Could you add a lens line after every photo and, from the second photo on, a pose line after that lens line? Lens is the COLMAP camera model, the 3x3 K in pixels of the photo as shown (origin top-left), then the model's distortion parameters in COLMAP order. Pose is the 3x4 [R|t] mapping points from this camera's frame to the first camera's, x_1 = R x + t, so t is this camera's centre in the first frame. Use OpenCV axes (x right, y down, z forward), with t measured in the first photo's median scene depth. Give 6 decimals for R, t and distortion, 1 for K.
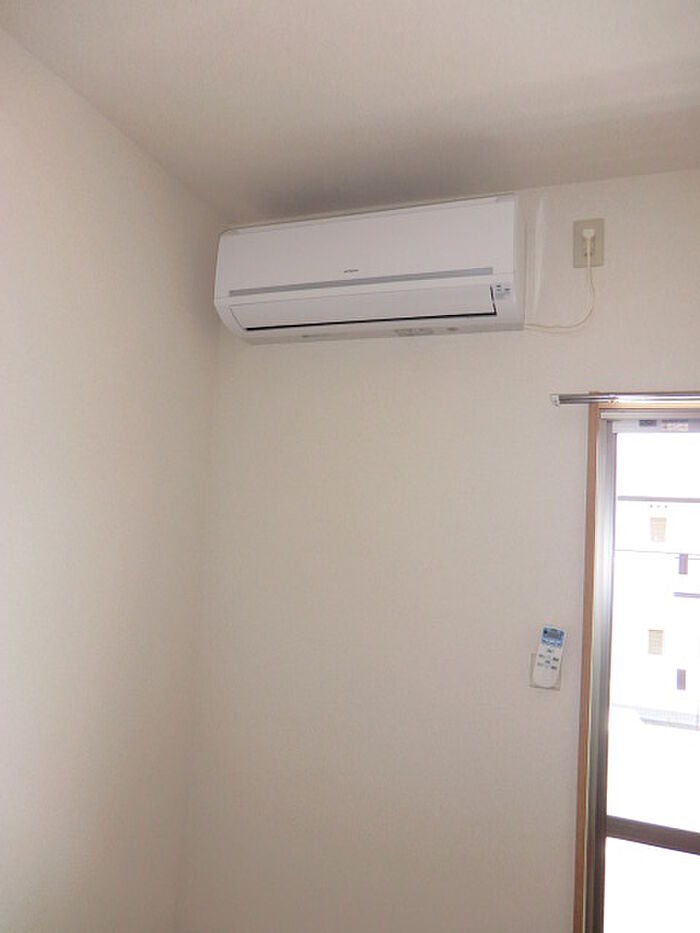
lens RADIAL K [[663.2, 0, 347.7], [0, 663.2, 467.0], [0, 0, 1]] dist [-0.074137, 0.043300]
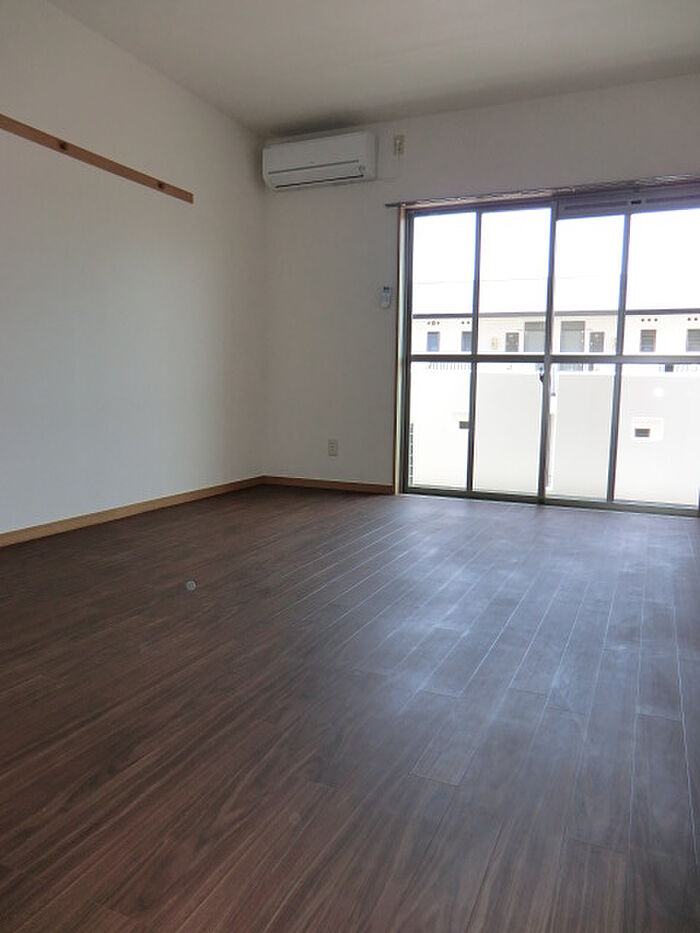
lens RADIAL K [[663.2, 0, 354.5], [0, 663.2, 464.3], [0, 0, 1]] dist [-0.074137, 0.043300]
pose [[0.998043, -0.043276, -0.045130, 0.246740], [0.052360, 0.972966, 0.224934, 0.320316], [0.034176, -0.226857, 0.973328, -1.909278]]
